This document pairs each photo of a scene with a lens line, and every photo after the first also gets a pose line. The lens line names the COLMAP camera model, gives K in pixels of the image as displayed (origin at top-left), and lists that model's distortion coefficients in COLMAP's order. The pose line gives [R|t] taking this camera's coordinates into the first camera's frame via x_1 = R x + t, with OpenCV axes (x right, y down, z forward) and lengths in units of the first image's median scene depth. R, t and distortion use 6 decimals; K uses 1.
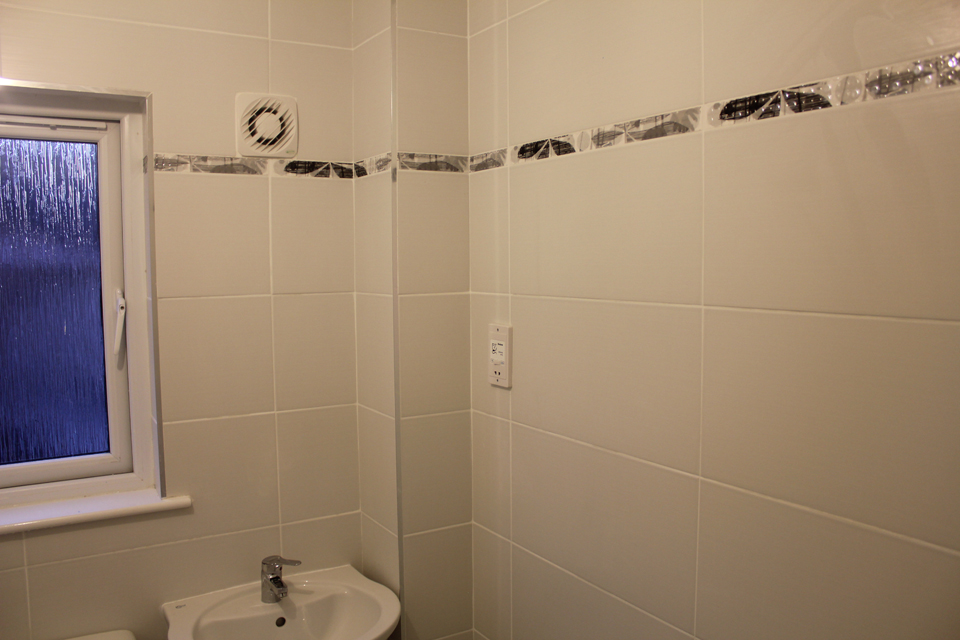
lens RADIAL K [[788.0, 0, 480.0], [0, 788.0, 320.0], [0, 0, 1]] dist [-0.171708, 0.137549]
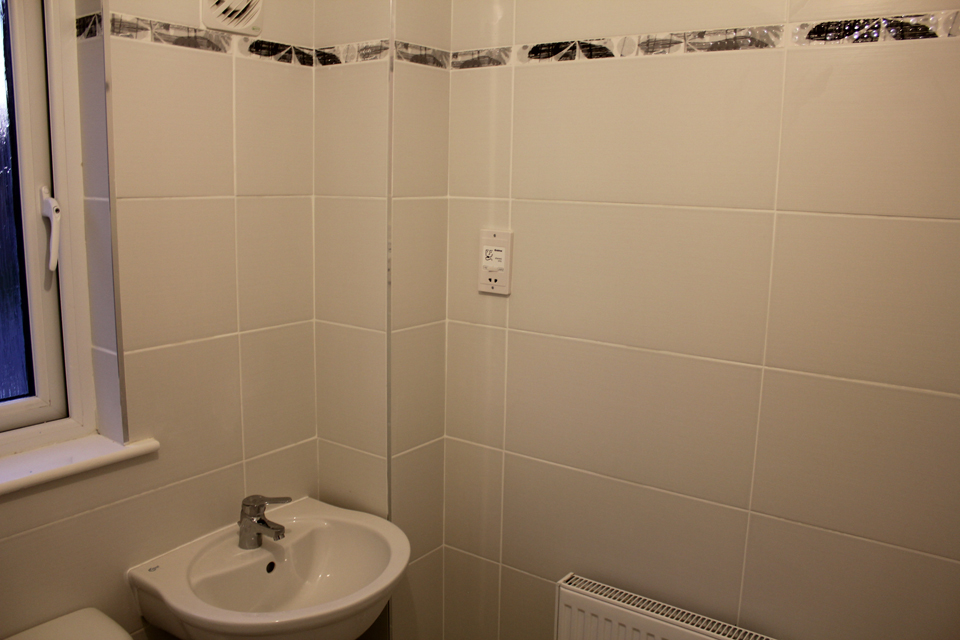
lens RADIAL K [[795.7, 0, 480.0], [0, 795.7, 320.0], [0, 0, 1]] dist [-0.166504, 0.142472]
pose [[0.921862, -0.040428, 0.385404, -0.373164], [0.001282, 0.994856, 0.101293, 0.016743], [-0.387516, -0.092884, 0.917171, 0.100435]]
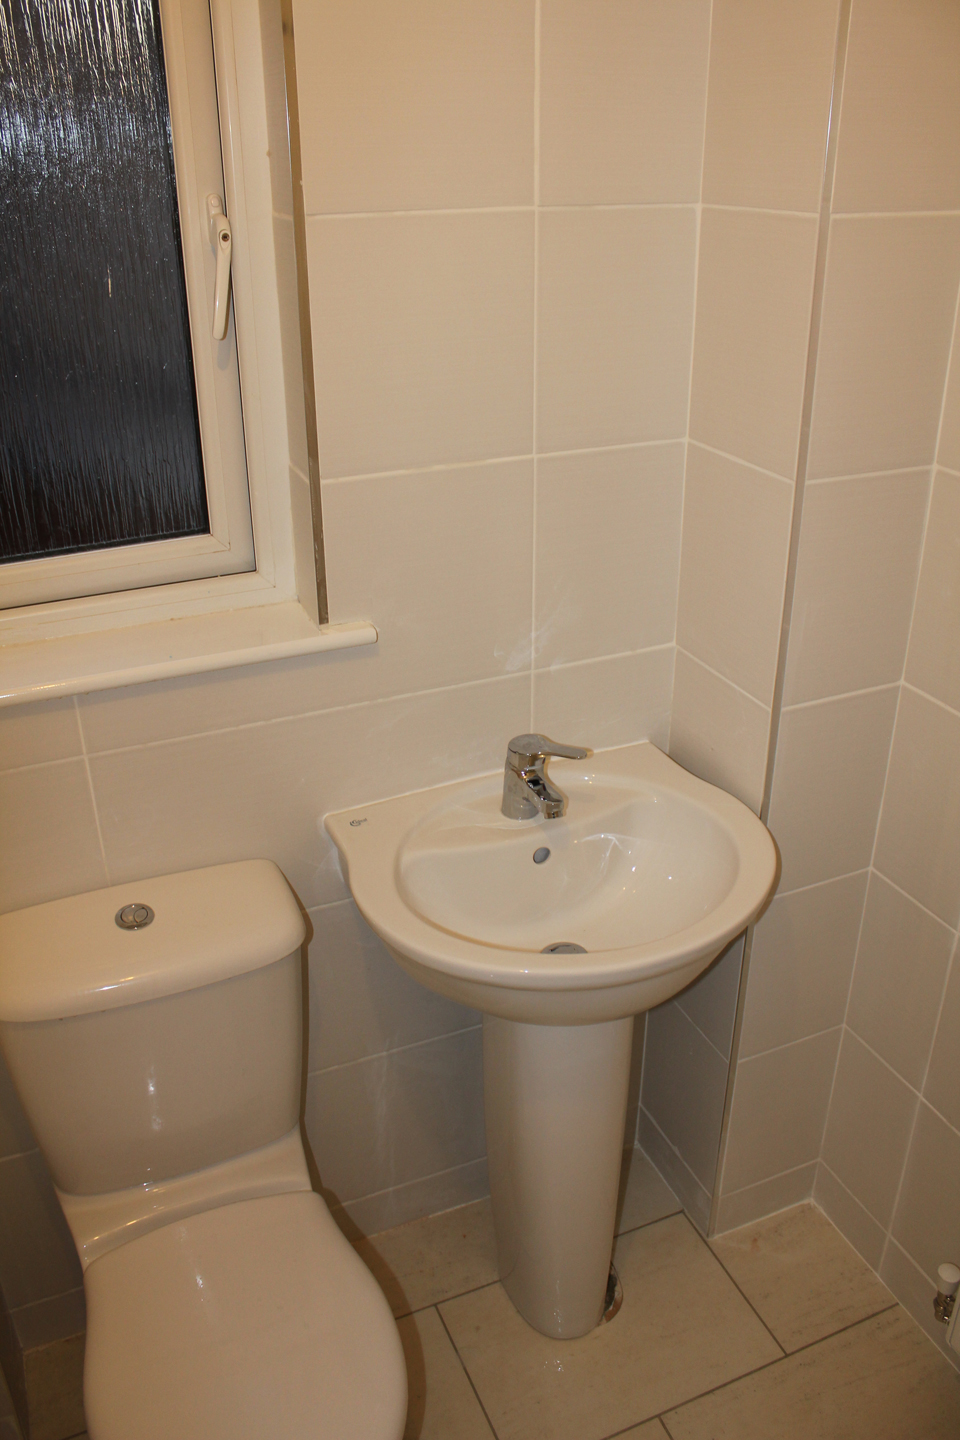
lens RADIAL K [[1193.6, 0, 473.0], [0, 1193.6, 715.3], [0, 0, 1]] dist [-0.166504, 0.142472]
pose [[0.988844, 0.061702, -0.135575, -0.201214], [-0.006594, 0.927411, 0.373985, -0.010605], [0.148810, -0.368919, 0.917472, 0.256944]]
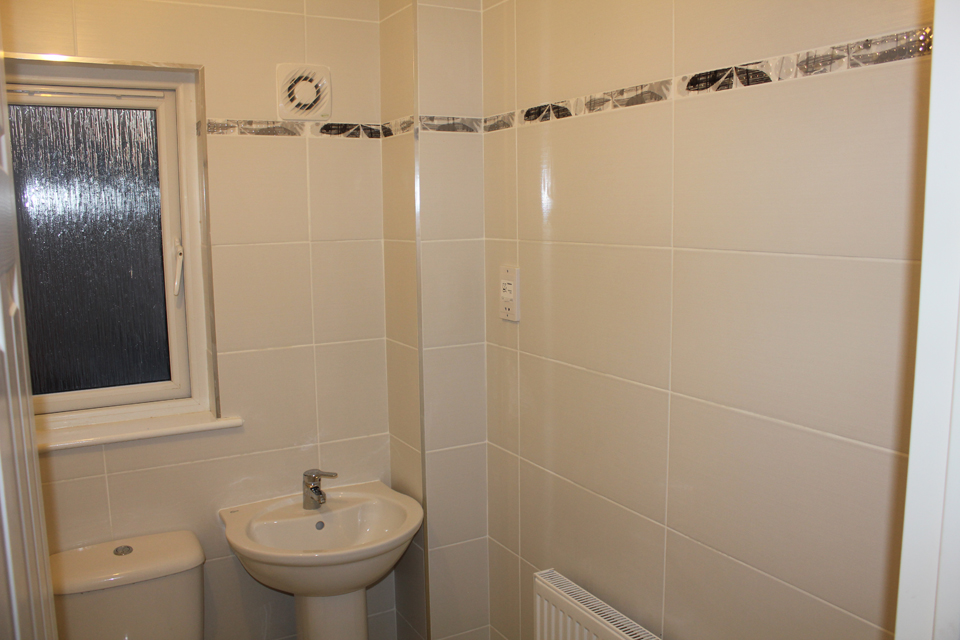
lens RADIAL K [[795.7, 0, 480.0], [0, 795.7, 320.0], [0, 0, 1]] dist [-0.166504, 0.142472]
pose [[0.999270, 0.000424, -0.038197, 0.026631], [0.001847, 0.998232, 0.059407, 0.014444], [0.038155, -0.059434, 0.997503, -0.156506]]
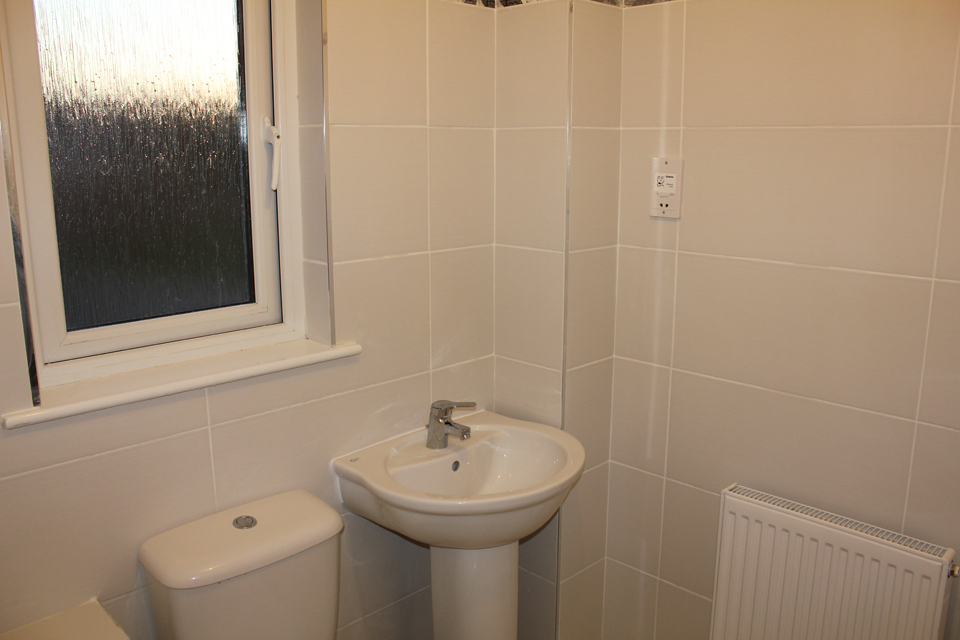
lens RADIAL K [[795.7, 0, 480.0], [0, 795.7, 320.0], [0, 0, 1]] dist [-0.166504, 0.142472]
pose [[0.973957, -0.041269, 0.222944, -0.448596], [0.011007, 0.990742, 0.135313, 0.074426], [-0.226464, -0.129336, 0.965394, 0.040267]]
